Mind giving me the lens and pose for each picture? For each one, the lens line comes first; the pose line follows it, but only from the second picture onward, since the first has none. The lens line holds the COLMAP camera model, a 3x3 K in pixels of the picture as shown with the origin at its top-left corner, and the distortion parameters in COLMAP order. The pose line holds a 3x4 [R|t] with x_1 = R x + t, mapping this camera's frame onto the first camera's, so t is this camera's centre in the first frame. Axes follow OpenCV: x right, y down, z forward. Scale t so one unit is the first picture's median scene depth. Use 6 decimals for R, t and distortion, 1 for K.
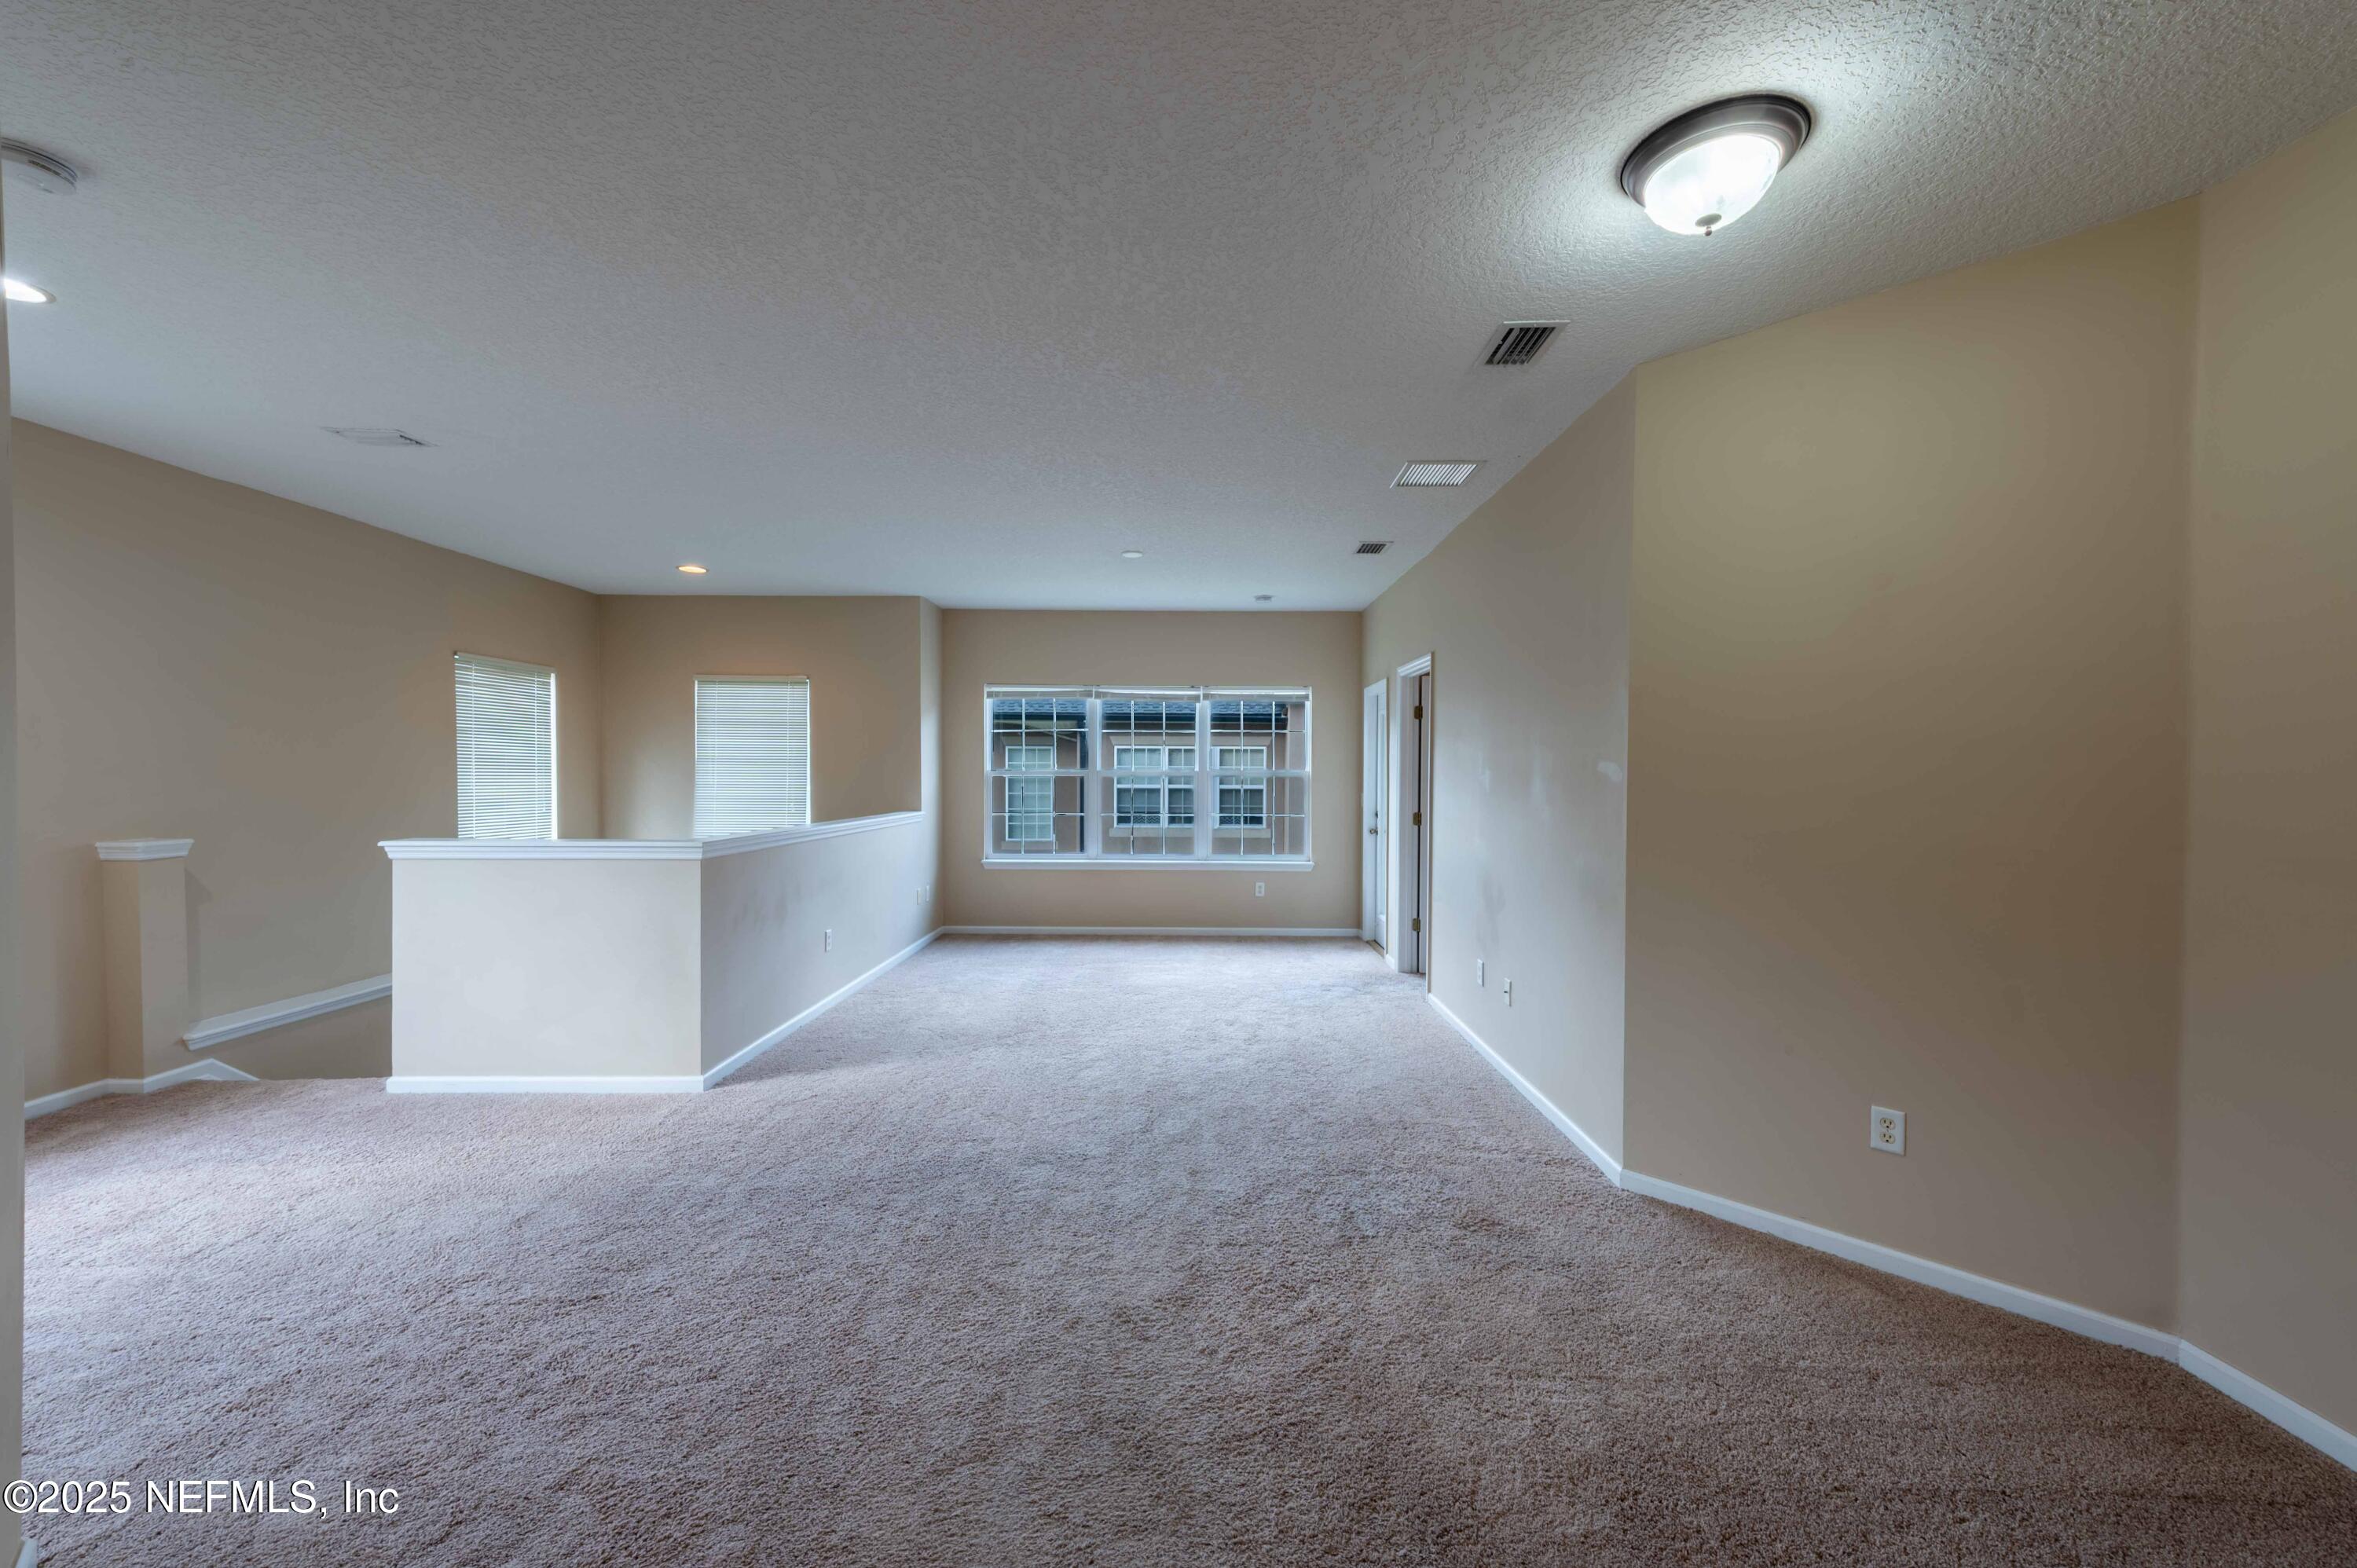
lens RADIAL K [[923.4, 0, 1178.3], [0, 923.4, 791.7], [0, 0, 1]] dist [0.019987, -0.000460]
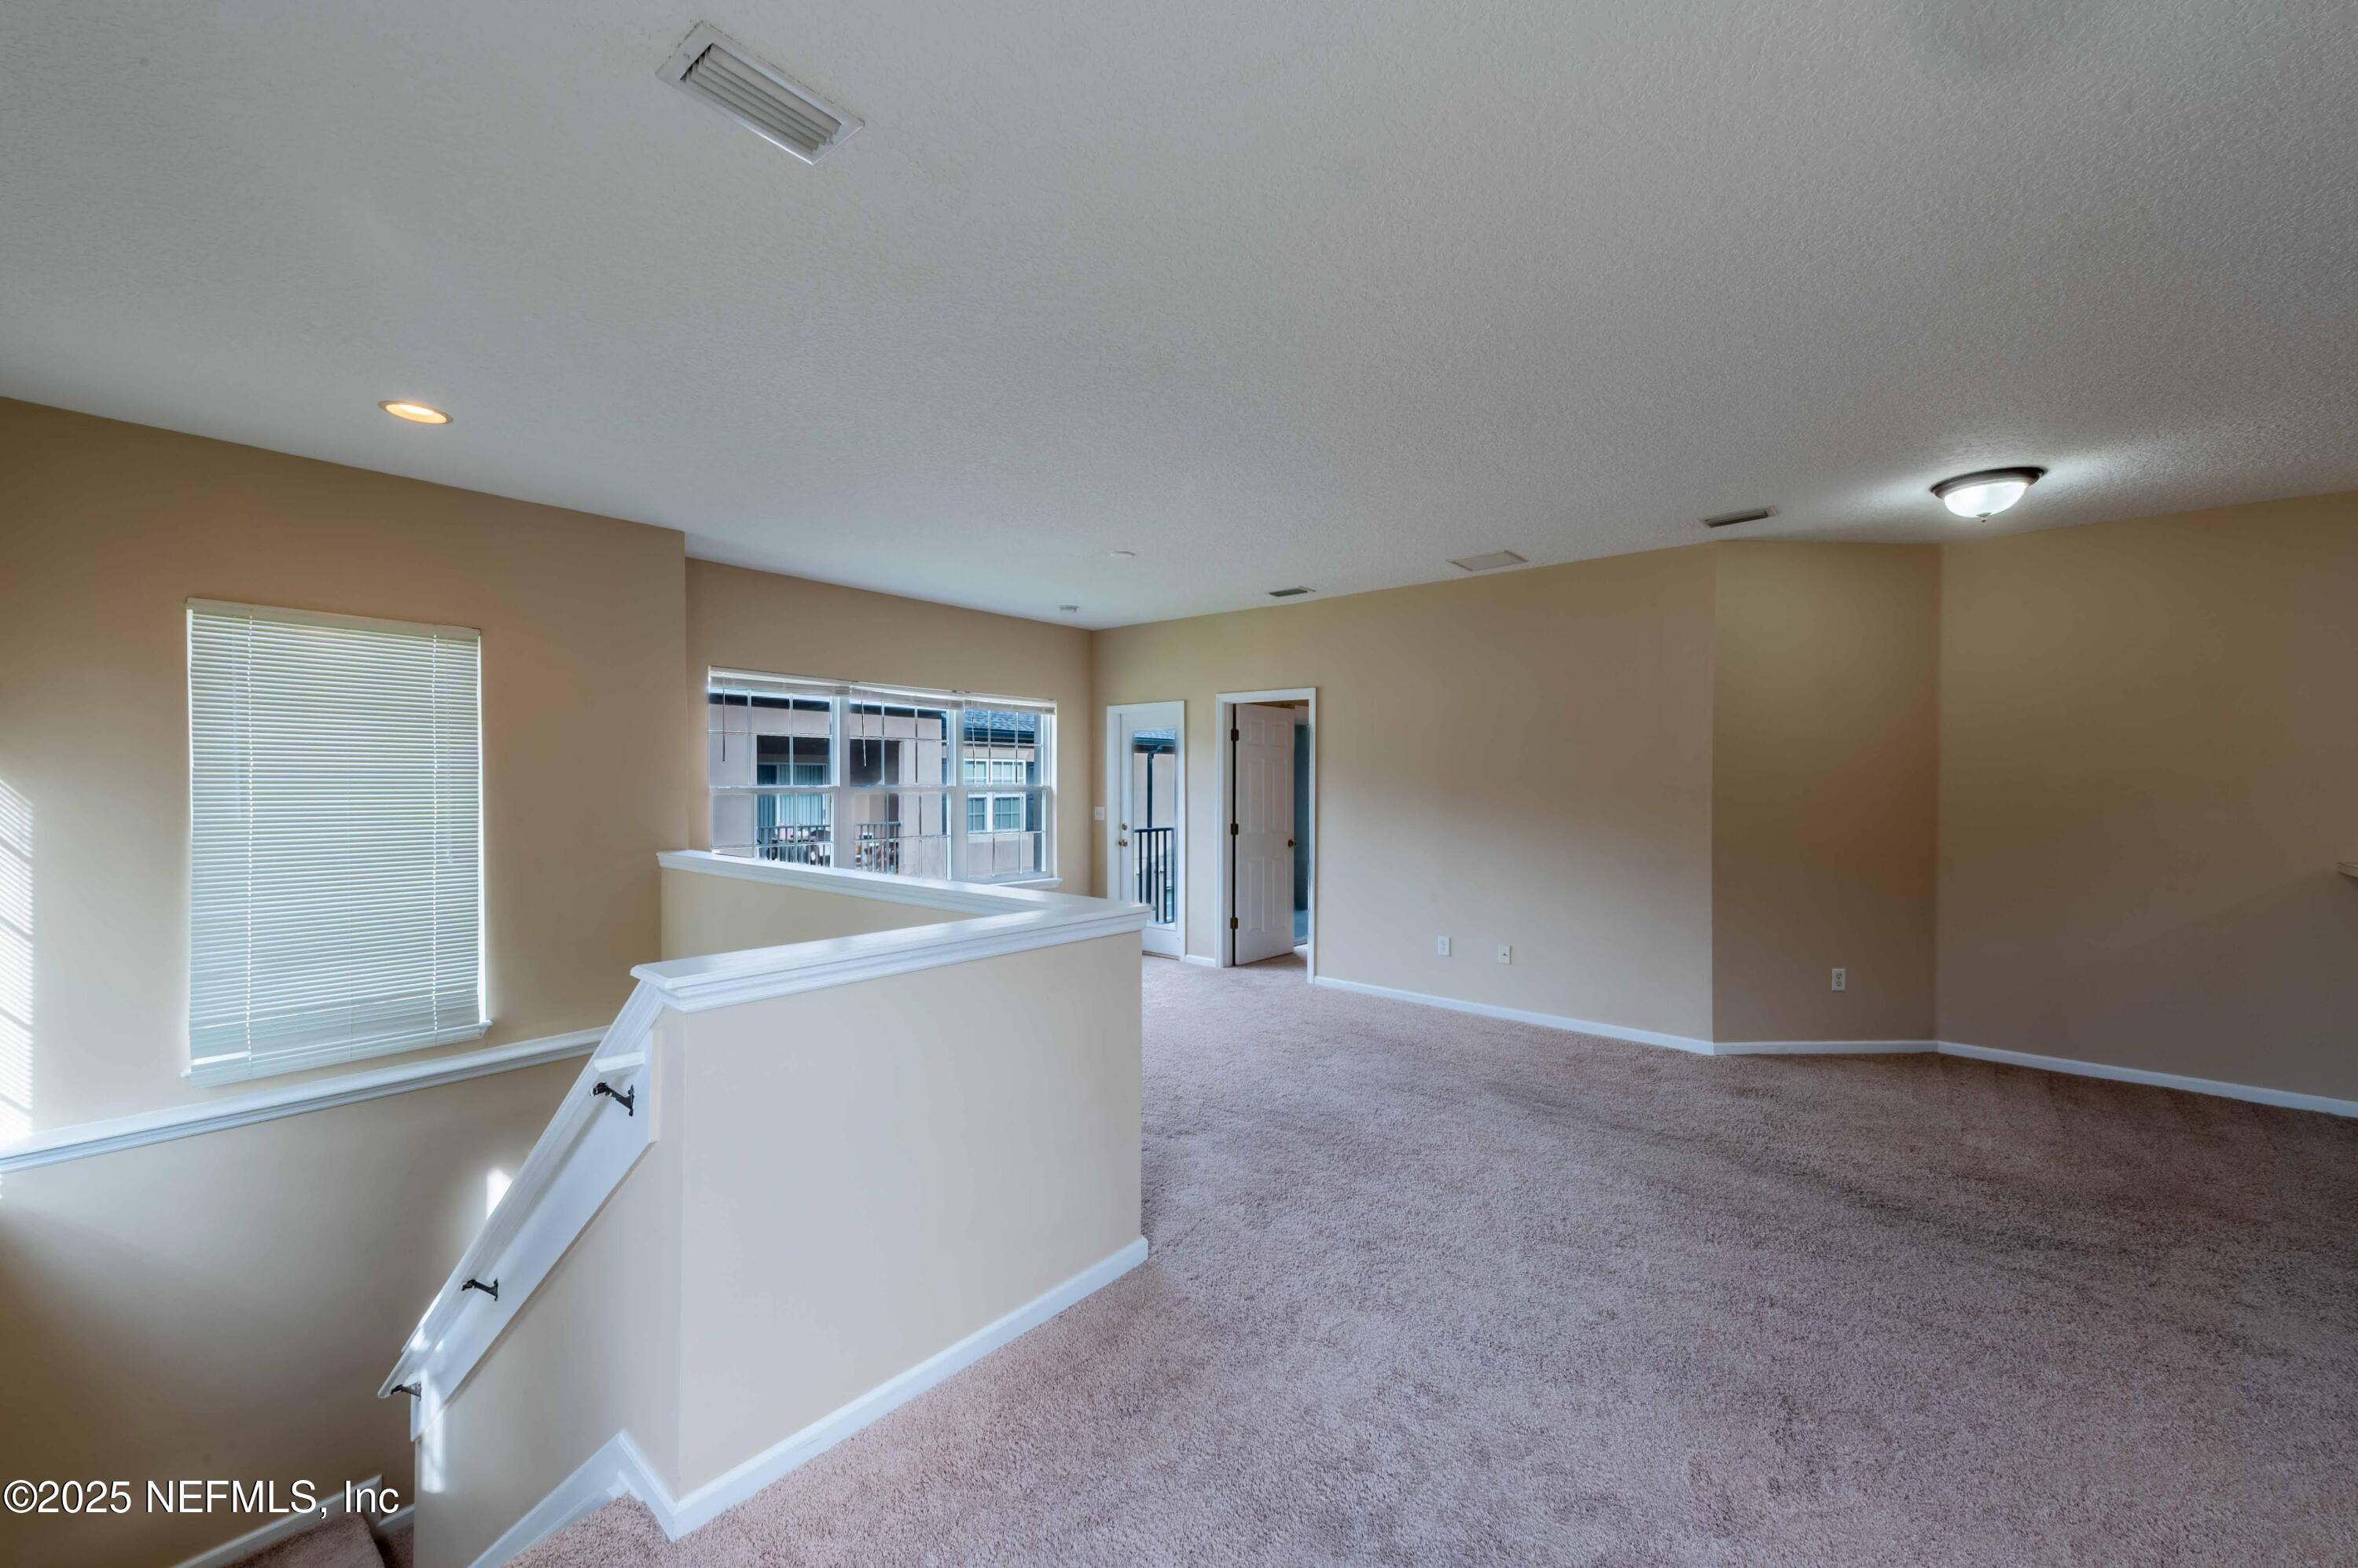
lens RADIAL K [[923.8, 0, 1178.8], [0, 923.8, 791.7], [0, 0, 1]] dist [0.019987, -0.000460]
pose [[0.642200, -0.011166, 0.766456, -0.666257], [0.015675, 0.999876, 0.001432, -0.020168], [-0.766377, 0.011095, 0.642295, 0.340292]]
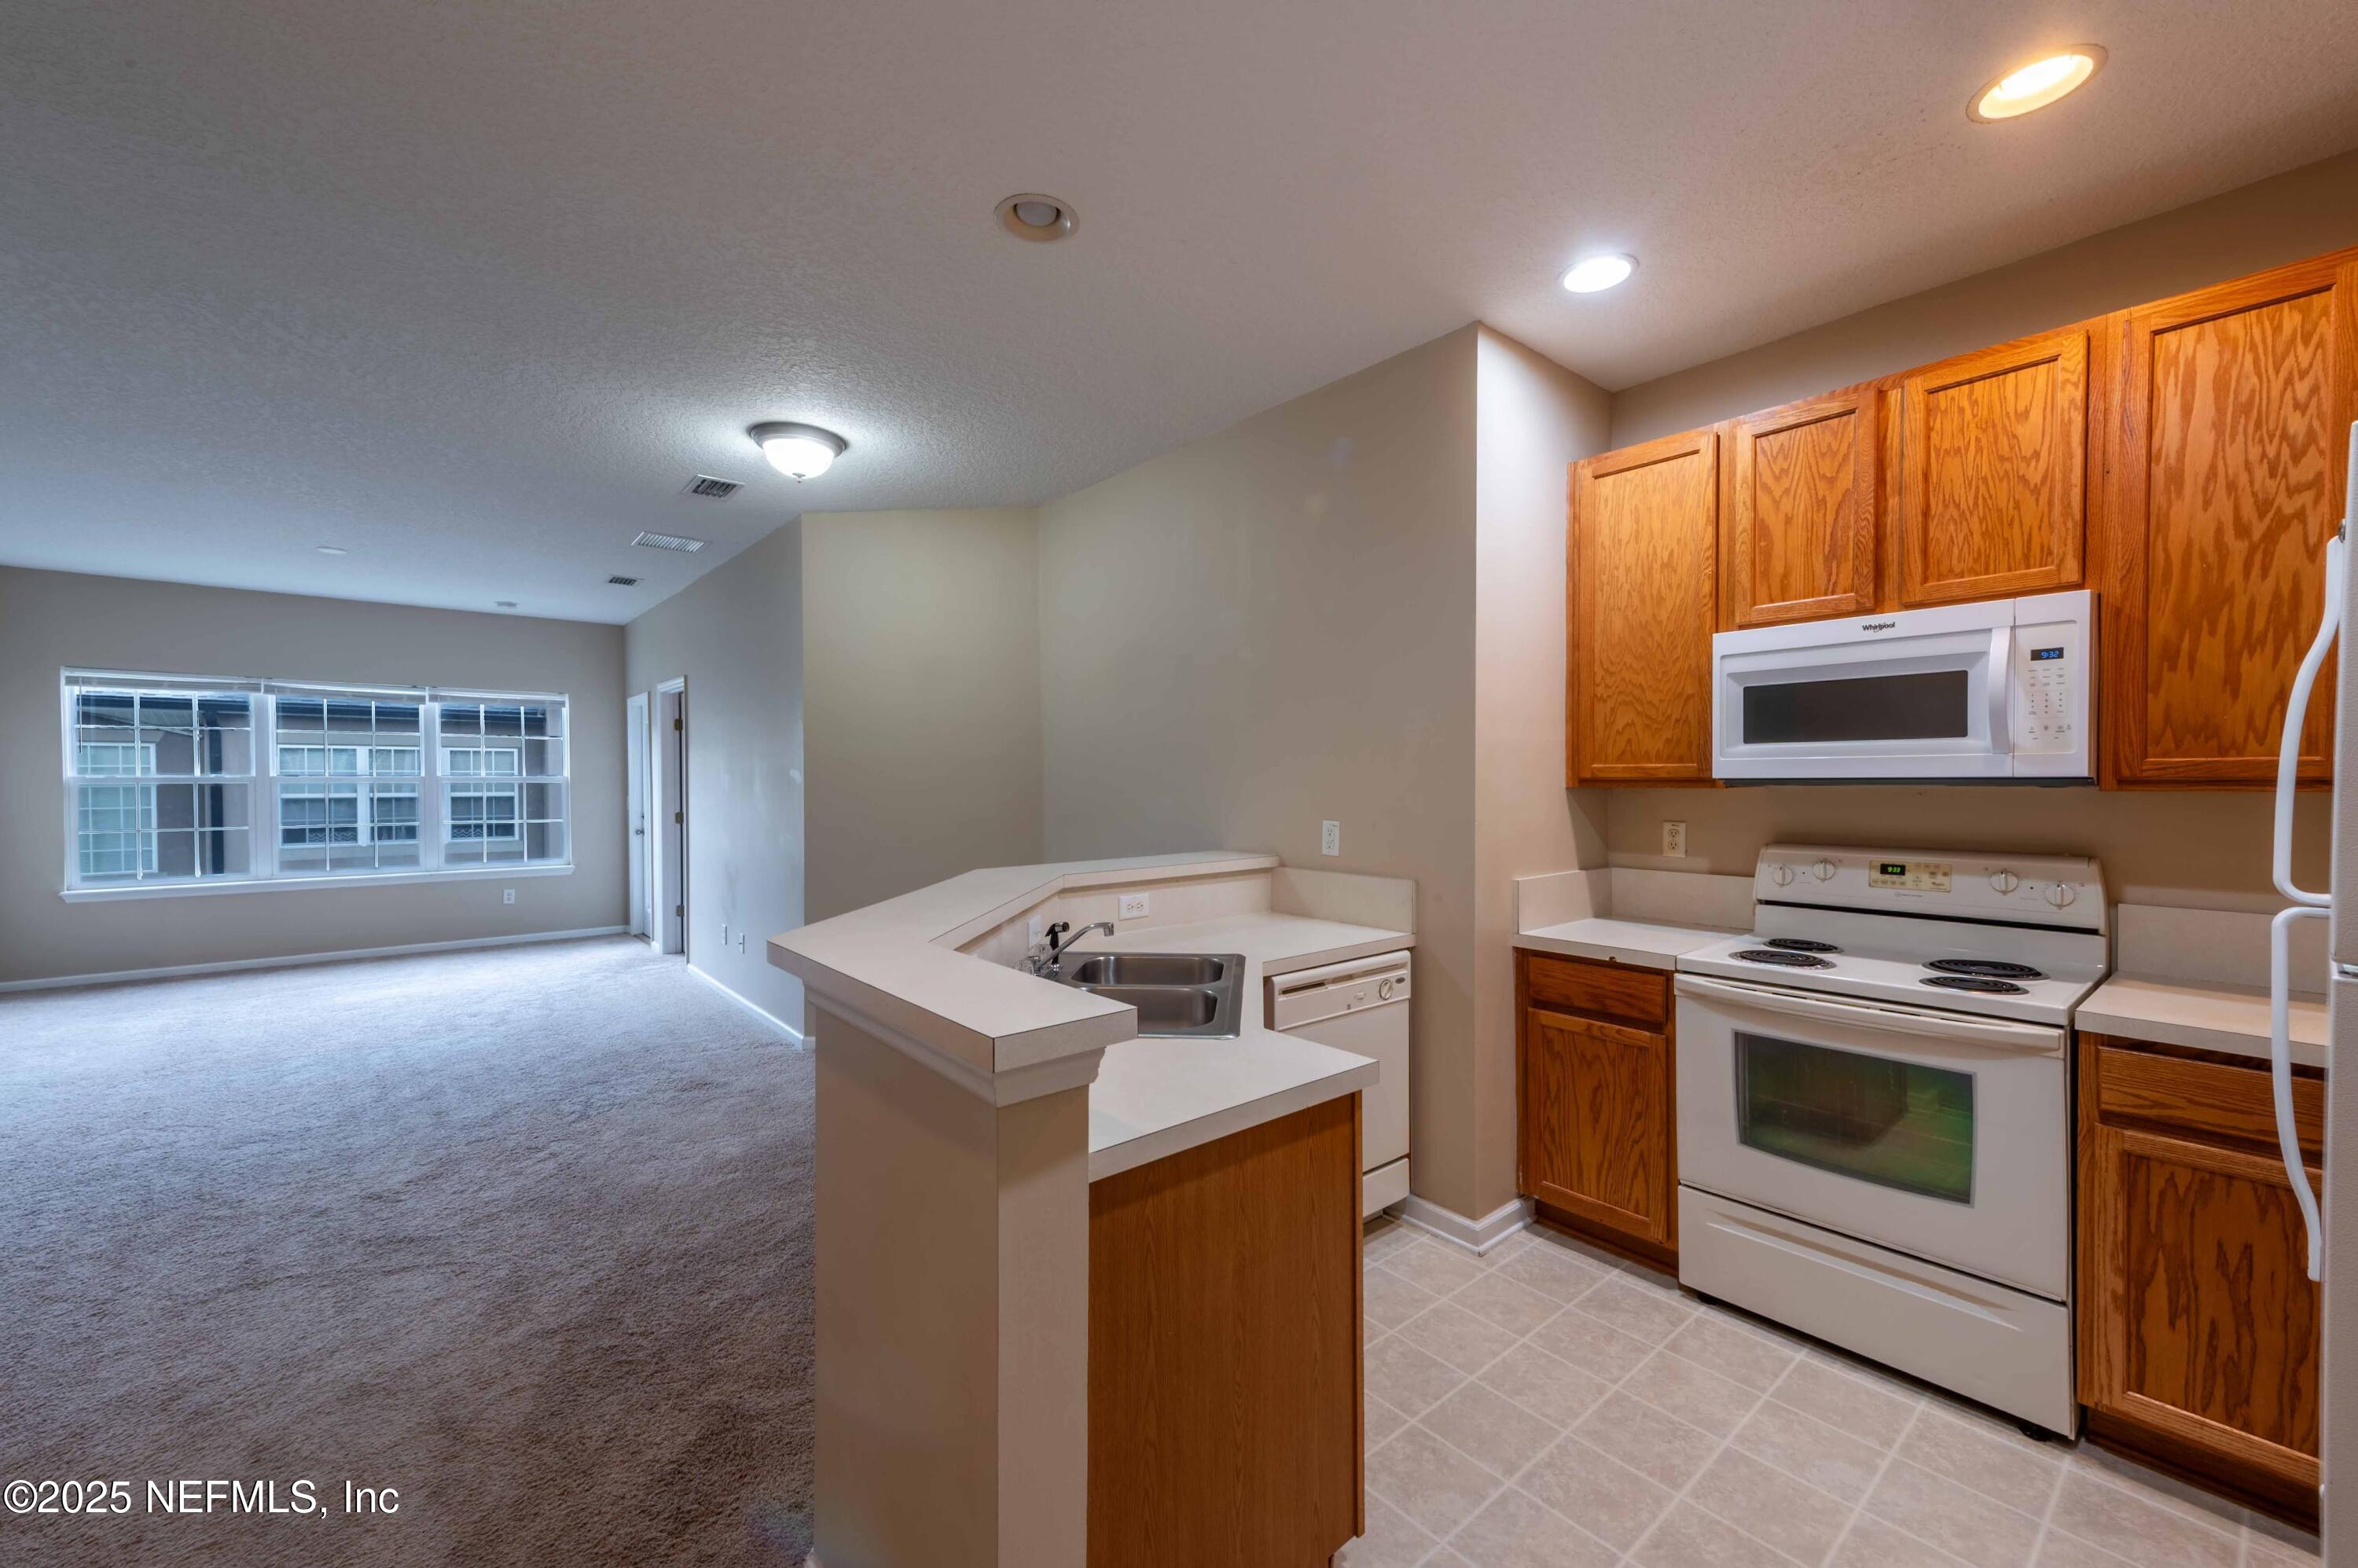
lens RADIAL K [[923.8, 0, 1178.8], [0, 923.8, 791.7], [0, 0, 1]] dist [0.019987, -0.000460]
pose [[0.759293, -0.015644, 0.650561, -0.019655], [0.018161, 0.999831, 0.002847, 0.005346], [-0.650496, 0.009653, 0.759448, -0.282422]]
